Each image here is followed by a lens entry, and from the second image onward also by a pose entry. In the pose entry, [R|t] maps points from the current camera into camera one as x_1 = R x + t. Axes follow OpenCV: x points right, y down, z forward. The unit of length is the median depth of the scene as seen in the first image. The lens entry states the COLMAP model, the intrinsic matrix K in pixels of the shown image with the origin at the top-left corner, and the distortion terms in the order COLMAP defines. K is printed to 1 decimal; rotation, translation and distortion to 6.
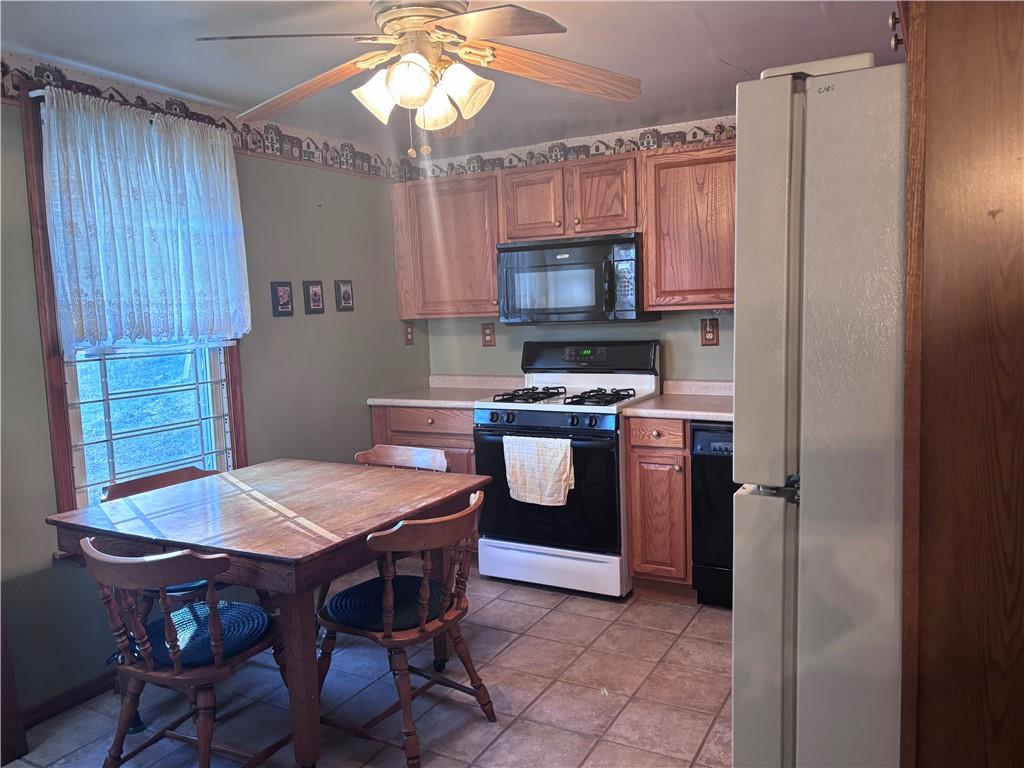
lens RADIAL K [[768.7, 0, 512.9], [0, 768.7, 386.4], [0, 0, 1]] dist [0.050053, -0.051779]
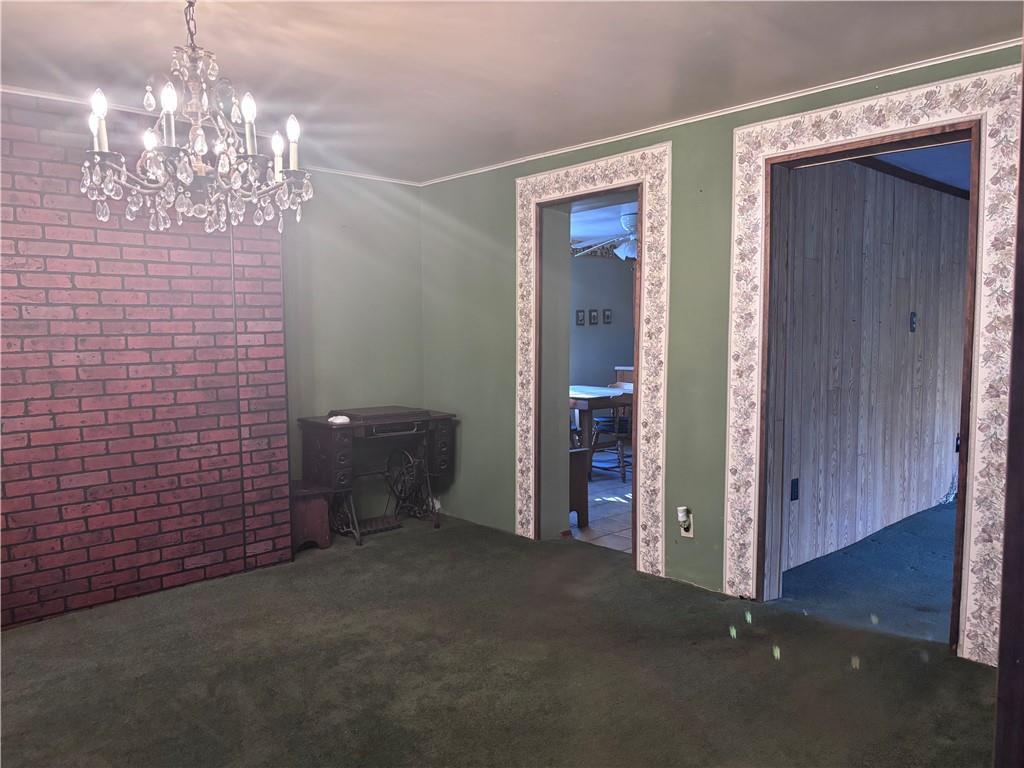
lens RADIAL K [[768.7, 0, 509.4], [0, 768.7, 385.3], [0, 0, 1]] dist [0.050053, -0.051779]
pose [[0.943704, 0.052995, -0.326519, 0.238772], [-0.060726, 0.998063, -0.013519, 0.120792], [0.325170, 0.032586, 0.945094, -1.130514]]
